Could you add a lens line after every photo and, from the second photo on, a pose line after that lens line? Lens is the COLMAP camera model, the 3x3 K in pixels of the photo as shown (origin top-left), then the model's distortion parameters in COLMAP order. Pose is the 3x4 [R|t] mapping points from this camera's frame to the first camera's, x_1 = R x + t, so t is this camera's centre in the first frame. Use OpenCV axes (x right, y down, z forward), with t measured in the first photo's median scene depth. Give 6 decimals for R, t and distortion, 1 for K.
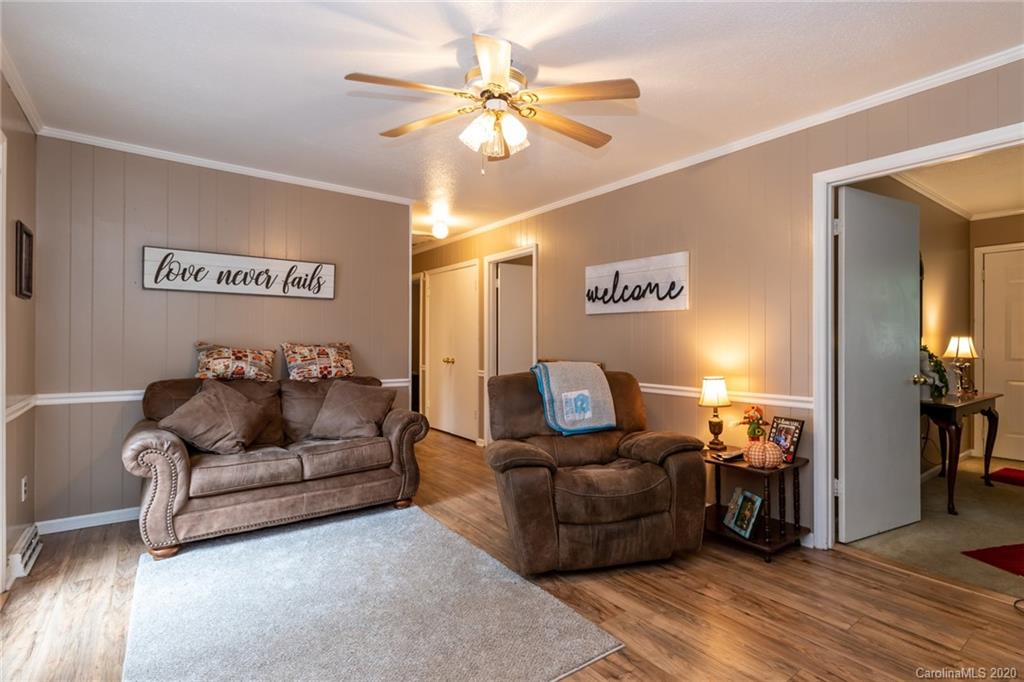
lens RADIAL K [[501.9, 0, 518.4], [0, 501.9, 341.8], [0, 0, 1]] dist [0.004923, -0.000855]
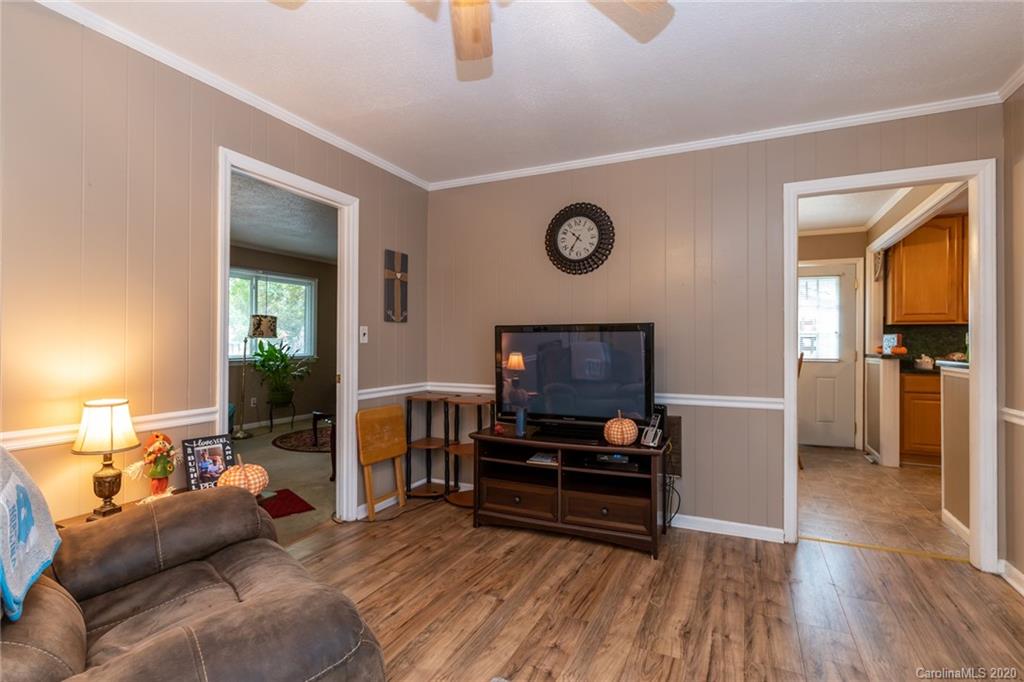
lens RADIAL K [[501.9, 0, 520.2], [0, 501.9, 342.7], [0, 0, 1]] dist [0.004923, -0.000855]
pose [[-0.492792, -0.002040, 0.870145, -0.513511], [-0.004539, 0.999990, -0.000226, -0.000764], [-0.870135, -0.004060, -0.492796, 1.209151]]
